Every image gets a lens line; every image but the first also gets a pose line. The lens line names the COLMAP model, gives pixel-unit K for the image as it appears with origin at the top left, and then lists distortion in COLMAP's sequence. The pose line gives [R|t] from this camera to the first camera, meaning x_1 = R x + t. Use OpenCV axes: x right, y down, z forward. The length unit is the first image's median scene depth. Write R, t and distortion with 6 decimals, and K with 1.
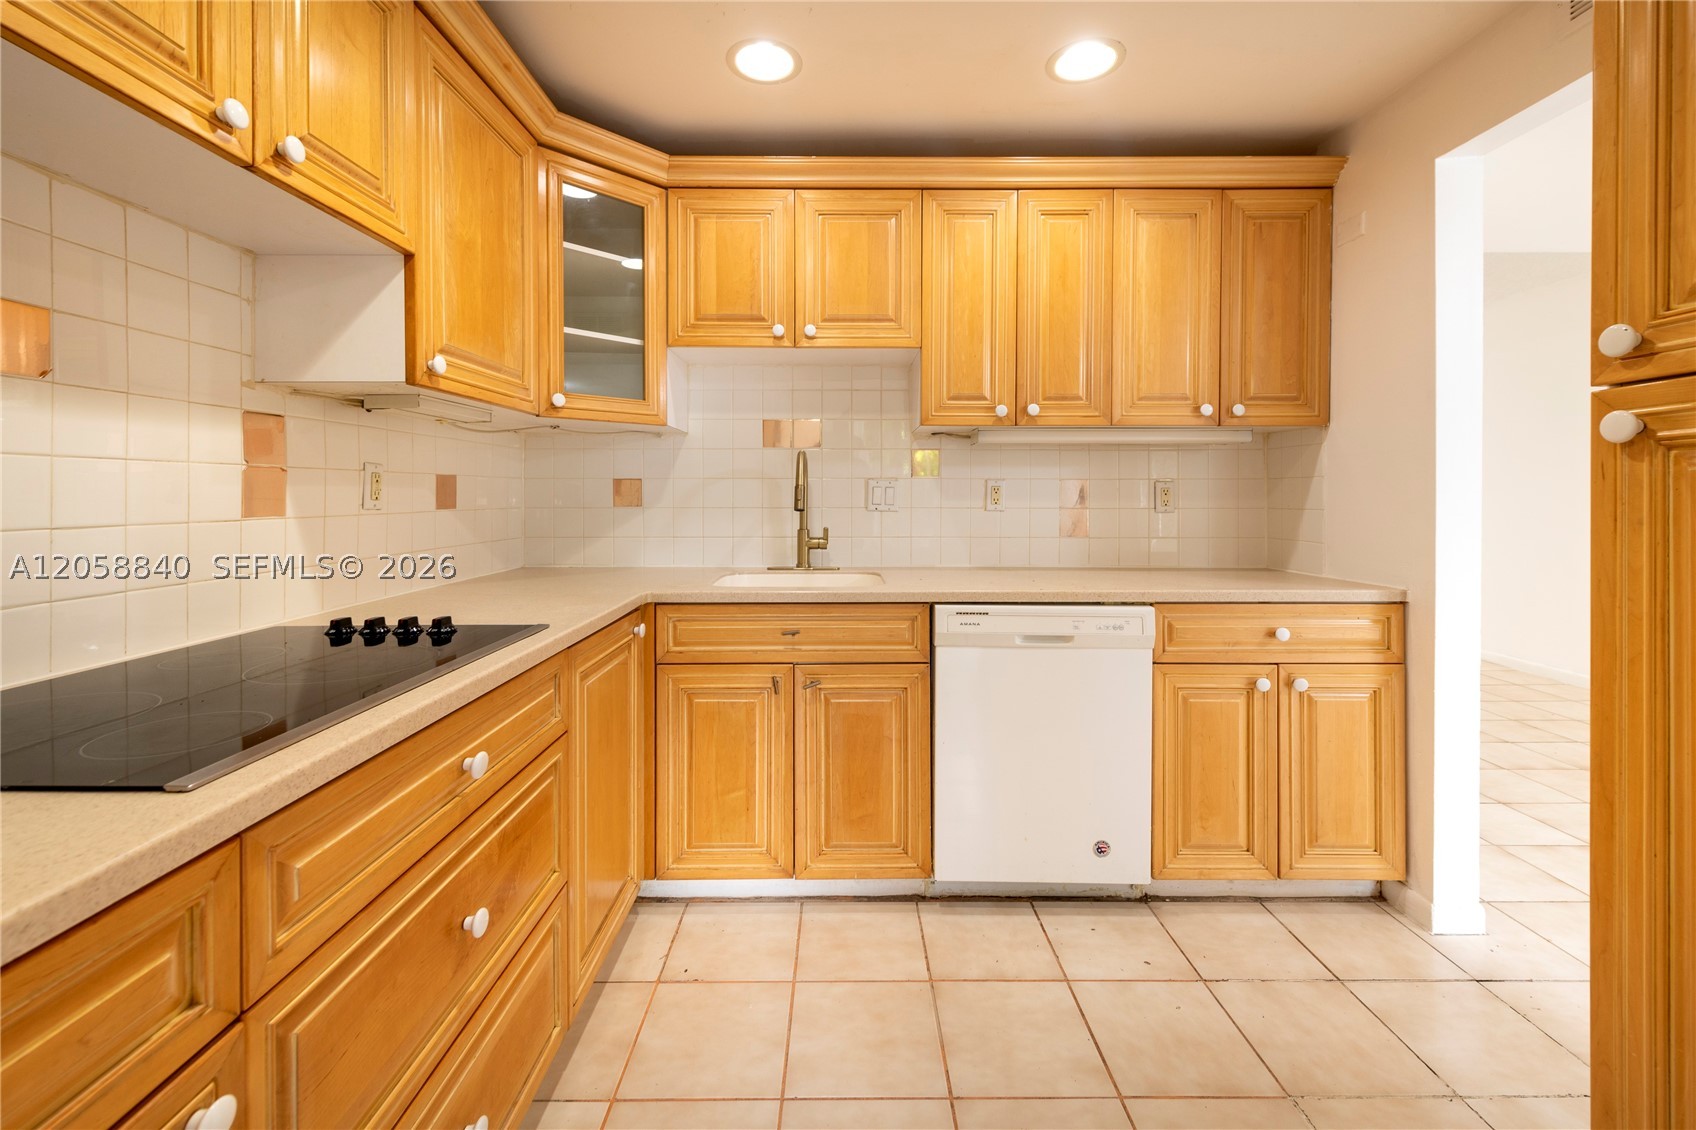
lens RADIAL K [[699.4, 0, 851.8], [0, 699.4, 497.2], [0, 0, 1]] dist [0.008337, -0.002684]
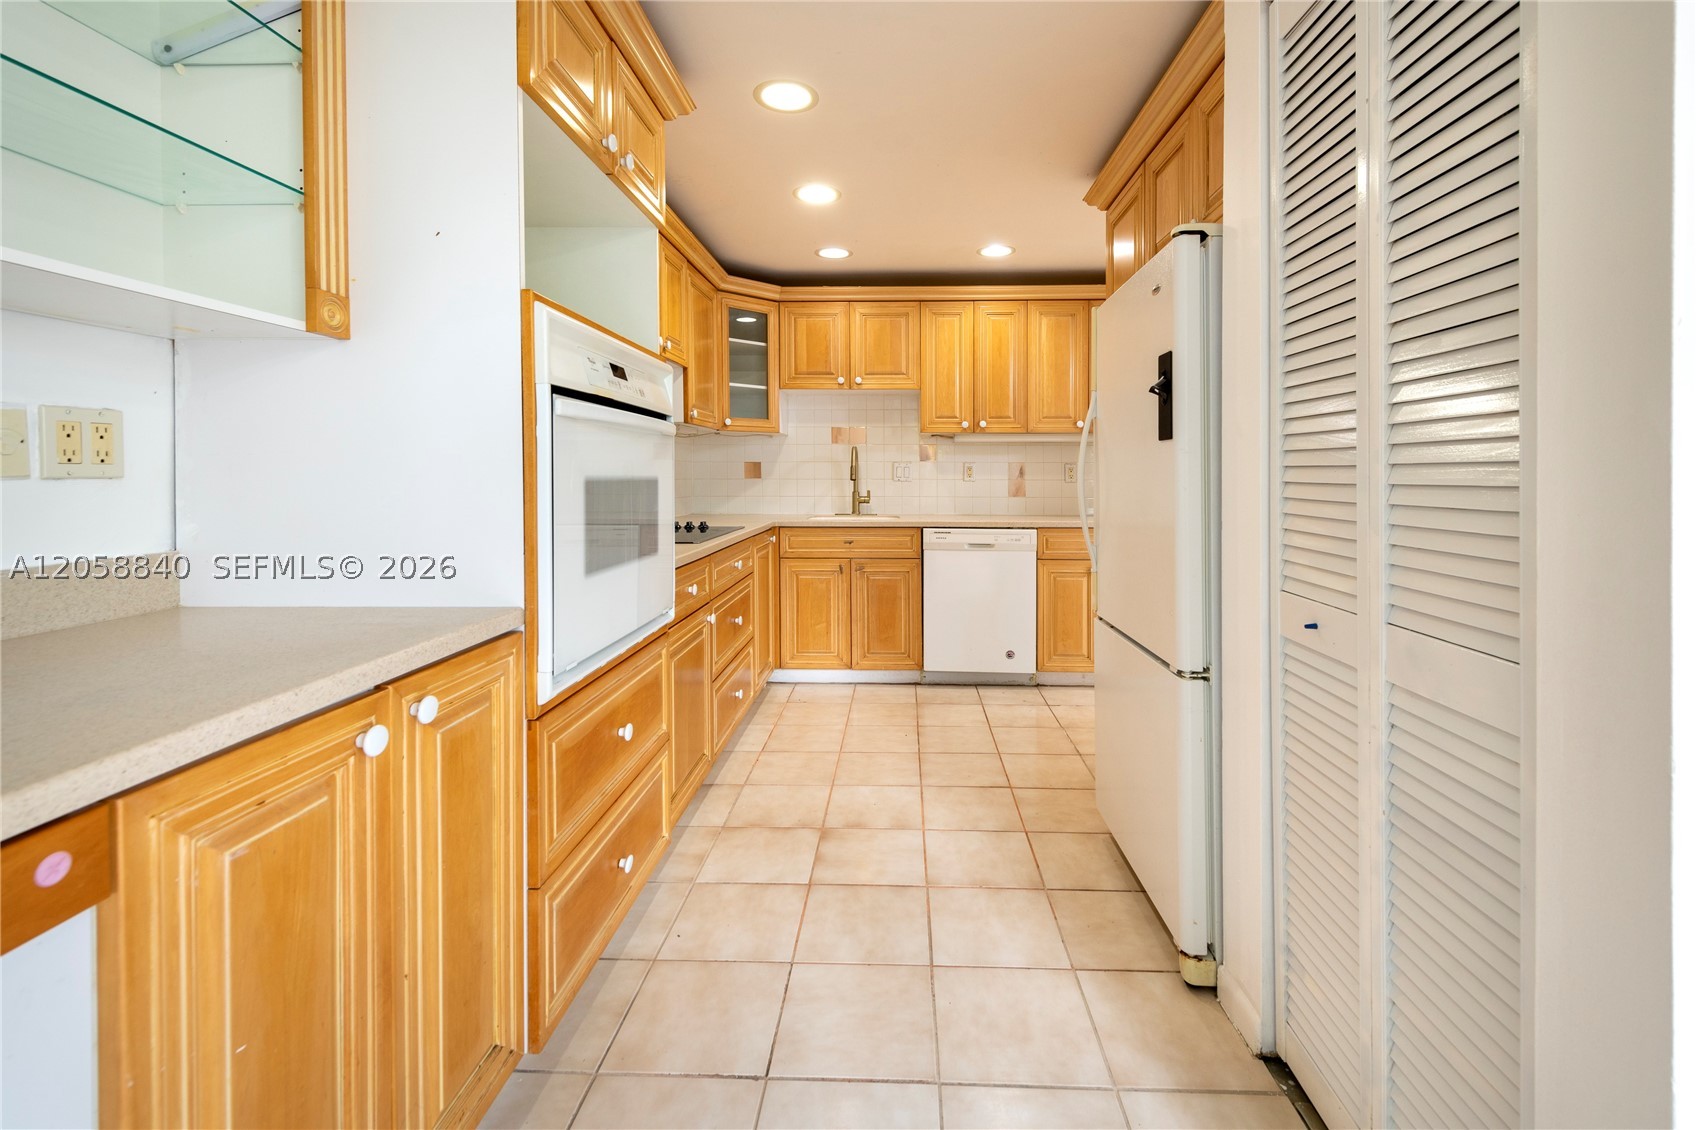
lens RADIAL K [[730.1, 0, 880.8], [0, 730.1, 489.7], [0, 0, 1]] dist [0.011346, -0.003440]
pose [[0.999252, -0.000638, -0.038661, 0.076524], [0.001309, 0.999849, 0.017335, 0.012501], [0.038644, -0.017373, 0.999102, -0.973797]]
